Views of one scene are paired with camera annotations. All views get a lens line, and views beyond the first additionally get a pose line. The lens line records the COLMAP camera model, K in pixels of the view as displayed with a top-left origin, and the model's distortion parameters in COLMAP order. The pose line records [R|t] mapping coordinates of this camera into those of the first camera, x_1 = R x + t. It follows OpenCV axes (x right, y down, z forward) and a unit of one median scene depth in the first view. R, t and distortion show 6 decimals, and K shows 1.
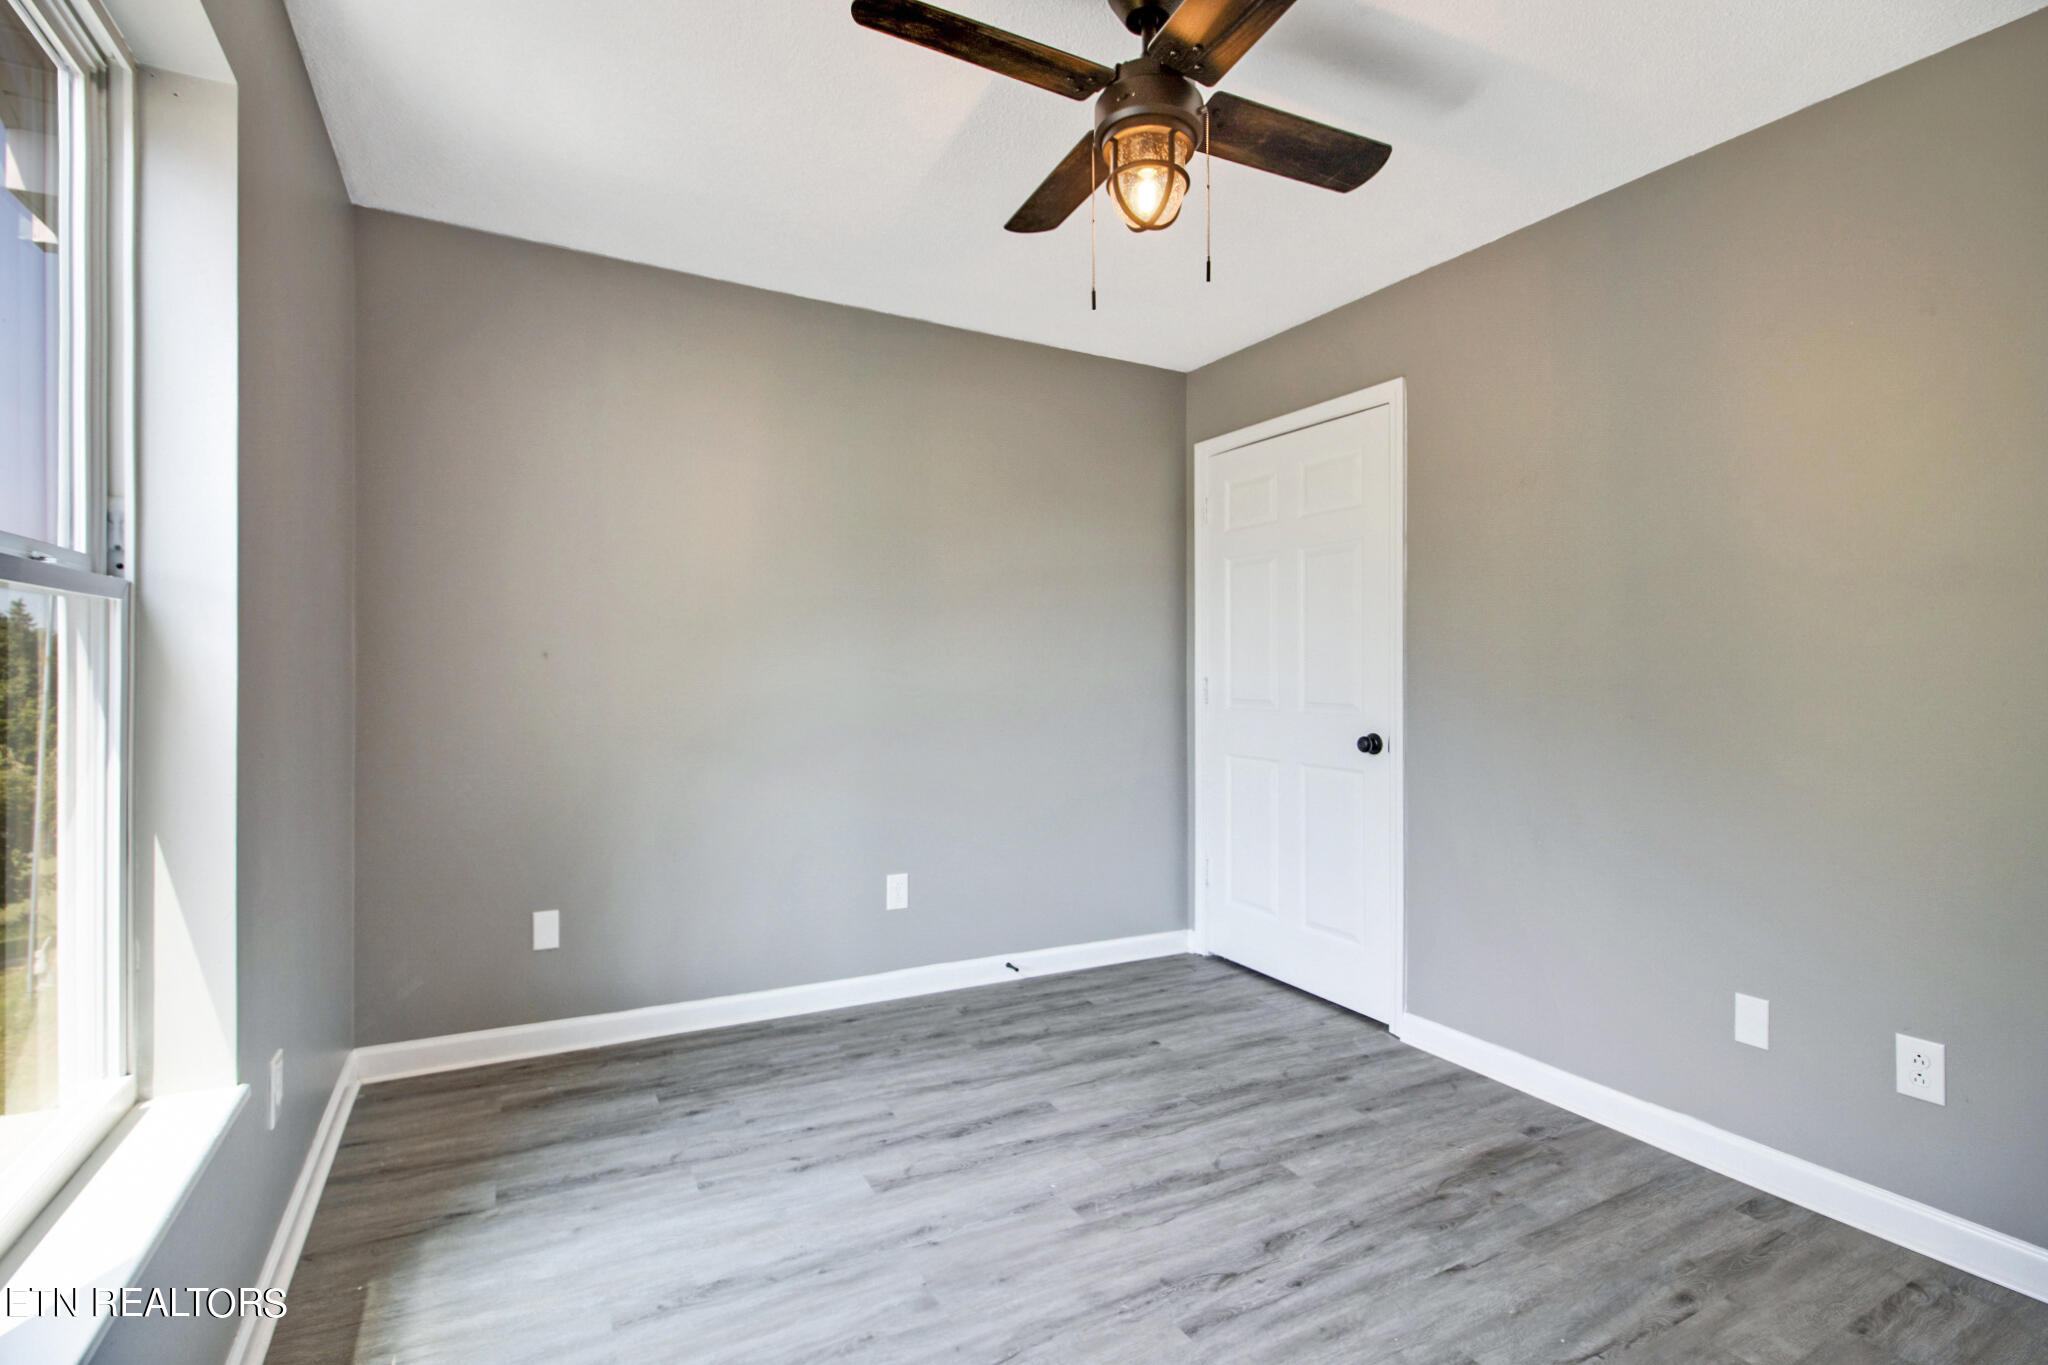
lens RADIAL K [[943.9, 0, 1026.2], [0, 943.9, 668.1], [0, 0, 1]] dist [-0.000193, -0.009837]
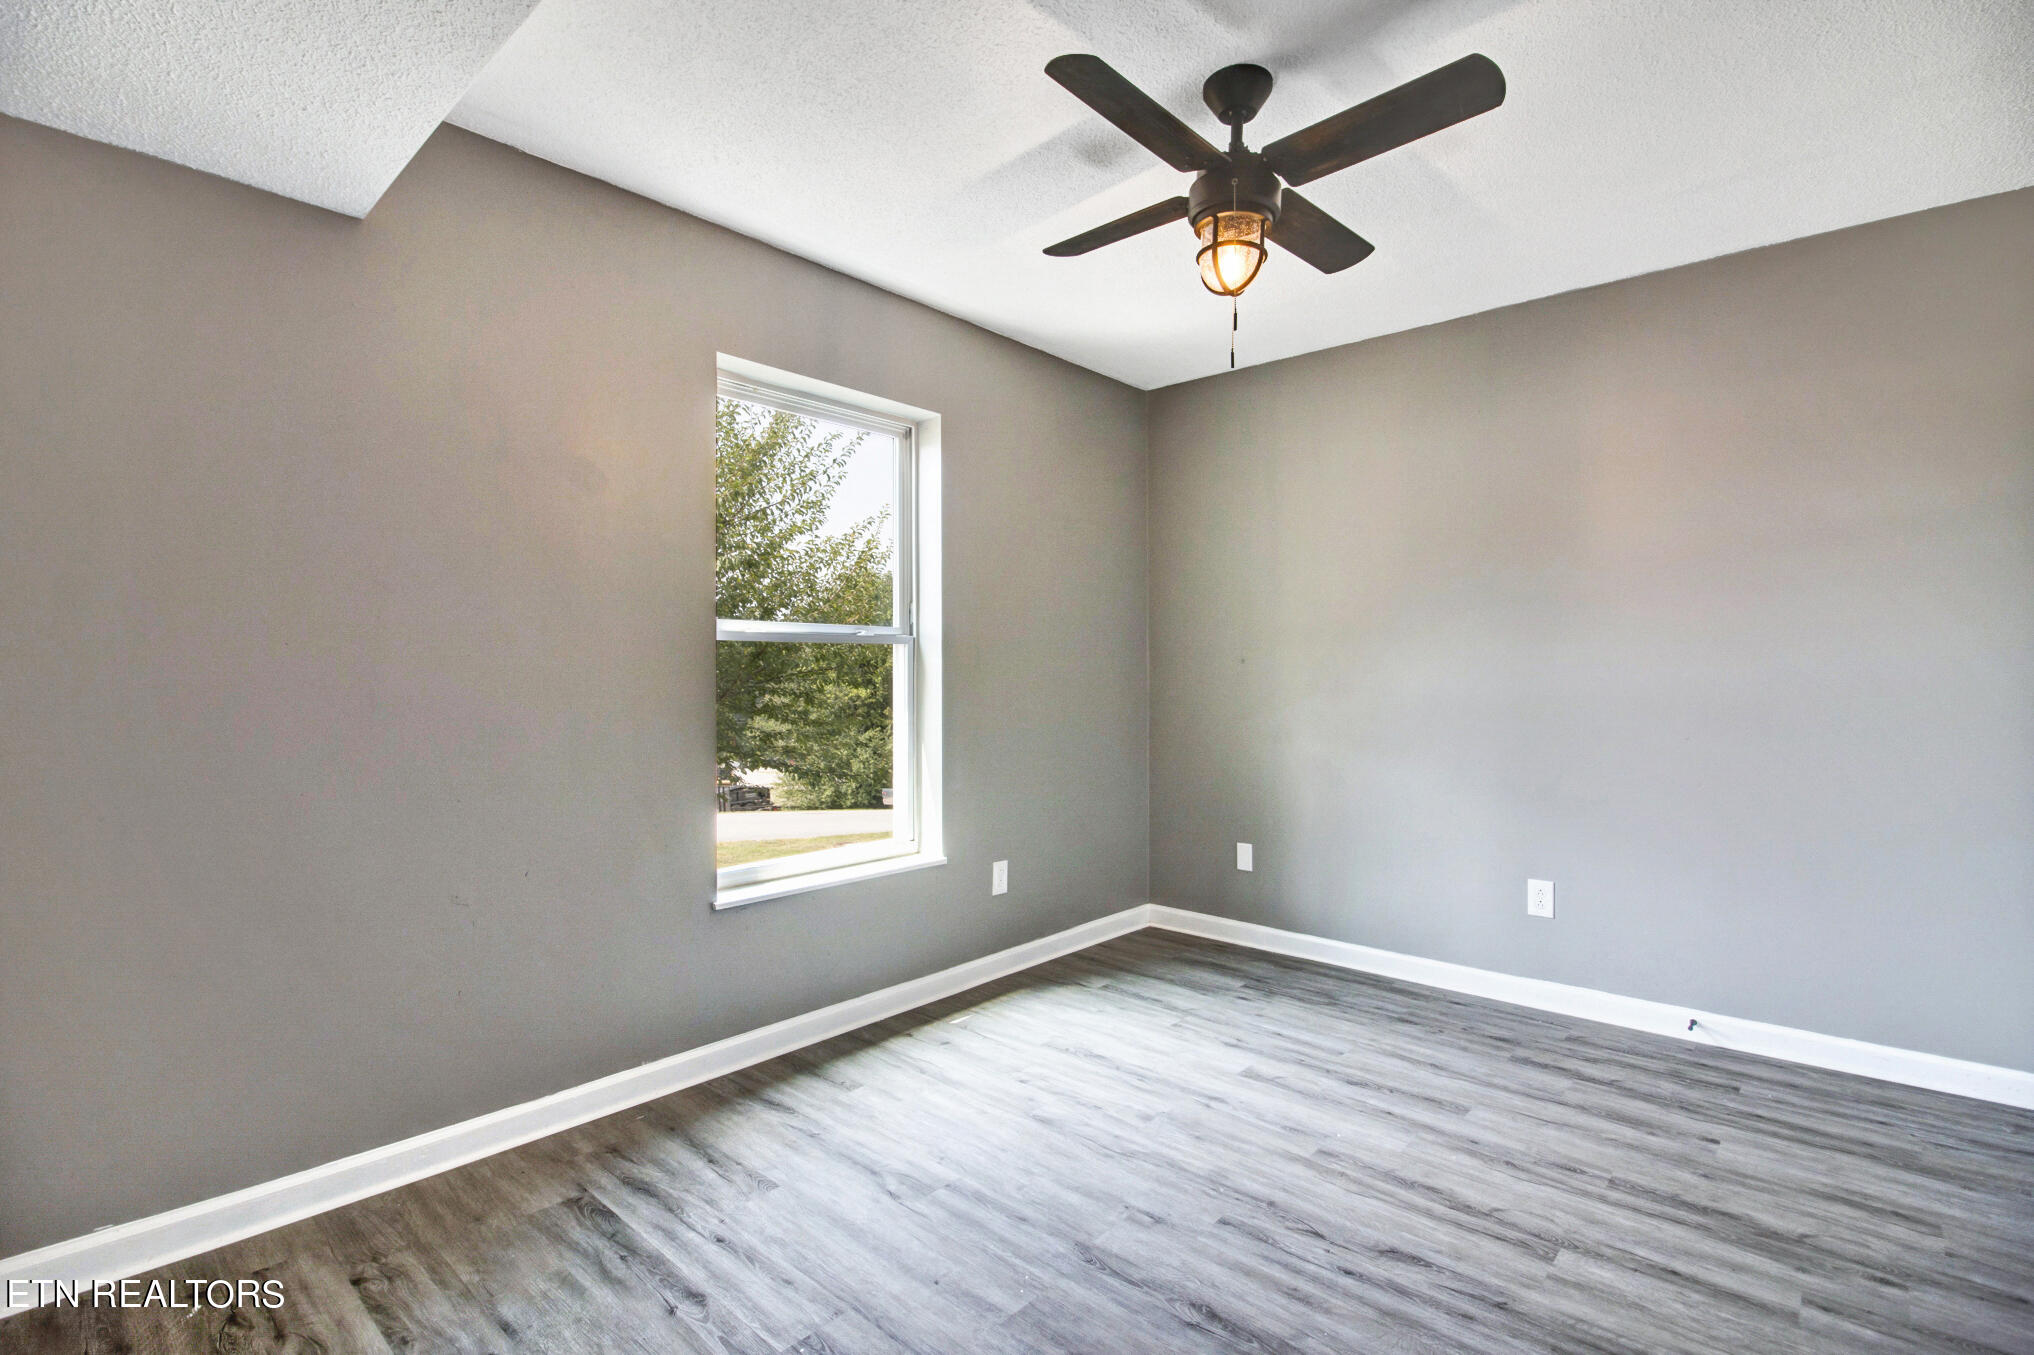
lens RADIAL K [[937.5, 0, 1009.3], [0, 937.5, 668.4], [0, 0, 1]] dist [-0.000193, -0.009837]
pose [[0.338715, -0.014395, -0.940779, 0.777839], [0.010289, 0.999880, -0.011595, 0.010865], [0.940833, -0.005752, 0.338823, 0.225396]]
